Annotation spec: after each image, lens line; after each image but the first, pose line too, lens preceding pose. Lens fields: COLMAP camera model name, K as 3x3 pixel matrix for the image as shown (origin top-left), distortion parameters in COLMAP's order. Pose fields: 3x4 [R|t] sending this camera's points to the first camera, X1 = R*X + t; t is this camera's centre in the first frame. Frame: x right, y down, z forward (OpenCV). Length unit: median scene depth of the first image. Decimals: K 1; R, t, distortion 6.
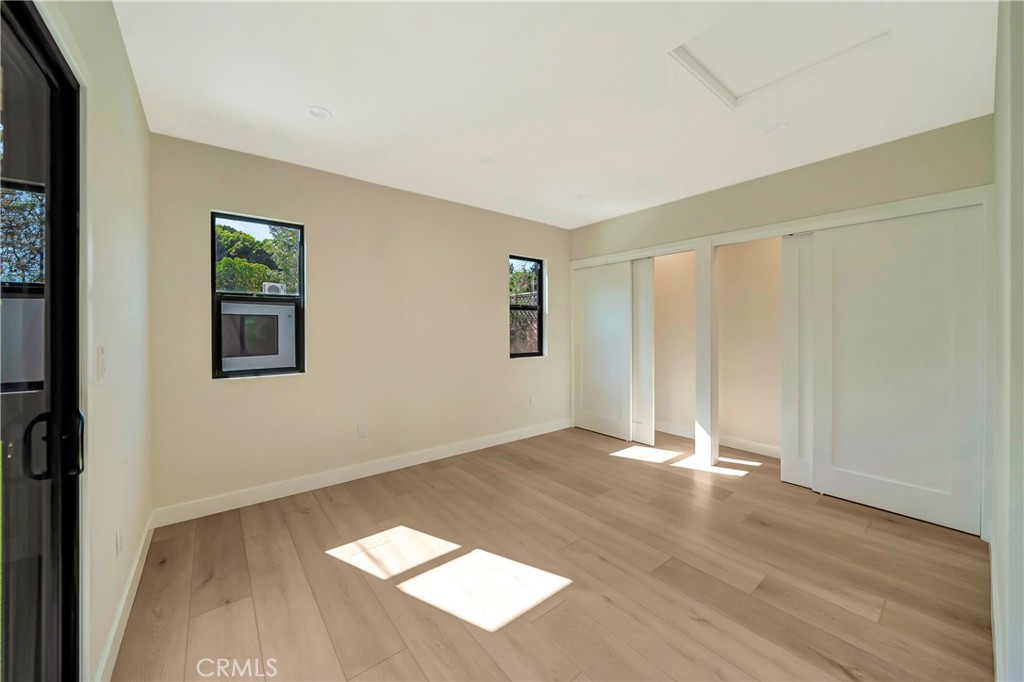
lens RADIAL K [[378.2, 0, 532.8], [0, 378.2, 327.7], [0, 0, 1]] dist [-0.008203, 0.001682]
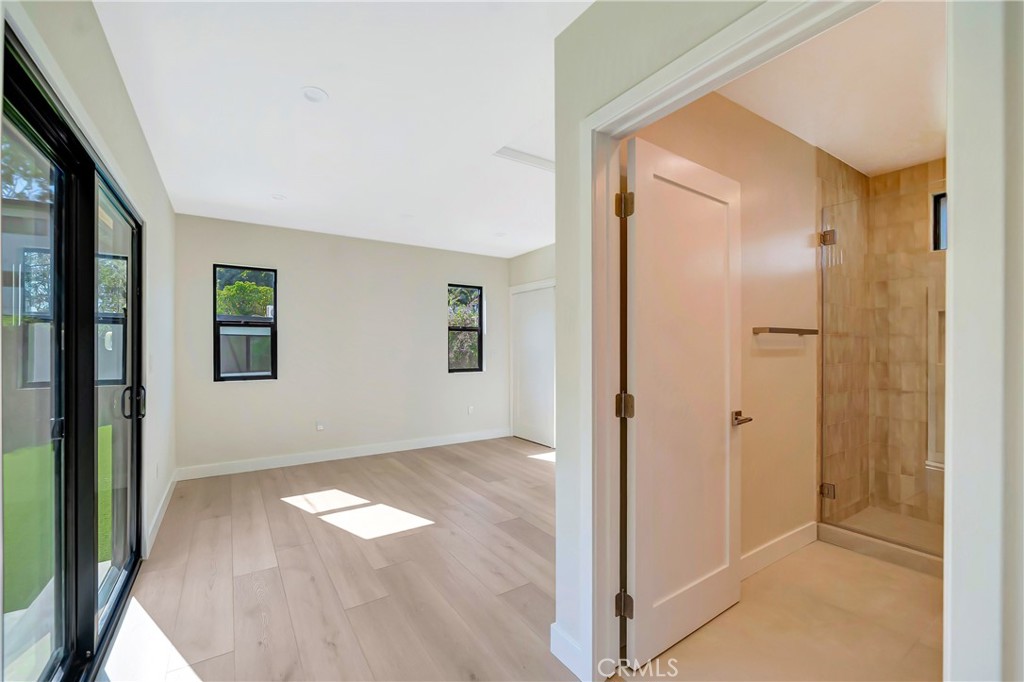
lens RADIAL K [[406.3, 0, 481.7], [0, 406.3, 348.1], [0, 0, 1]] dist [-0.002174, -0.000559]
pose [[0.989140, 0.001607, -0.146971, 0.369255], [-0.001519, 0.999999, 0.000707, 0.006359], [0.146972, -0.000476, 0.989141, -0.361692]]
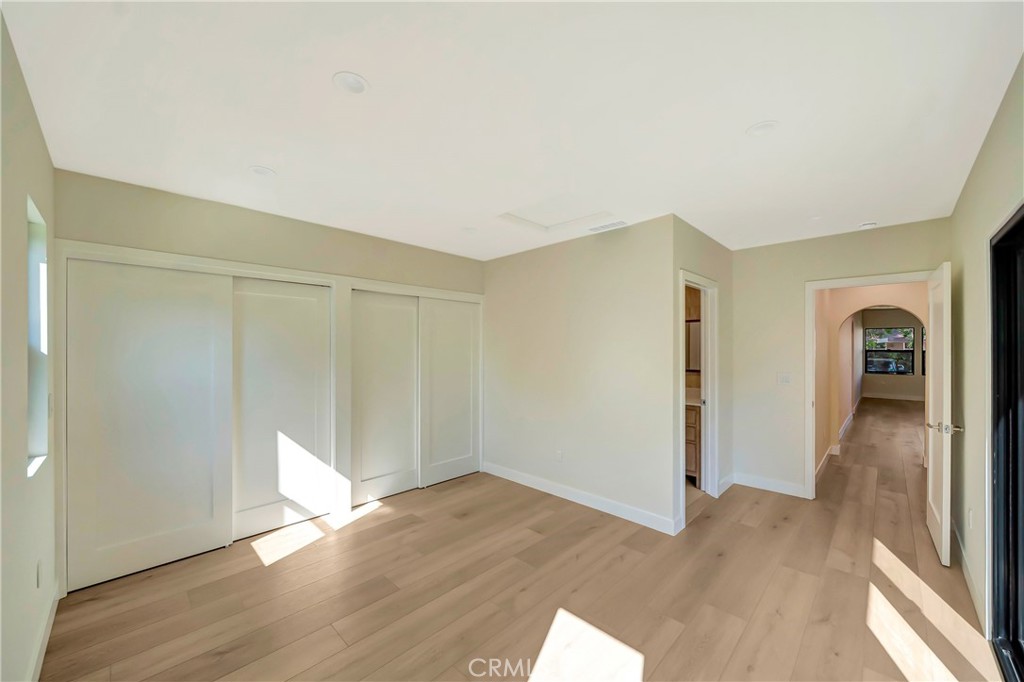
lens RADIAL K [[378.2, 0, 510.0], [0, 378.2, 348.8], [0, 0, 1]] dist [-0.008203, 0.001682]
pose [[-0.080058, 0.004237, 0.996781, -0.750752], [-0.000272, 0.999991, -0.004273, -0.074447], [-0.996790, -0.000614, -0.080056, 0.919851]]
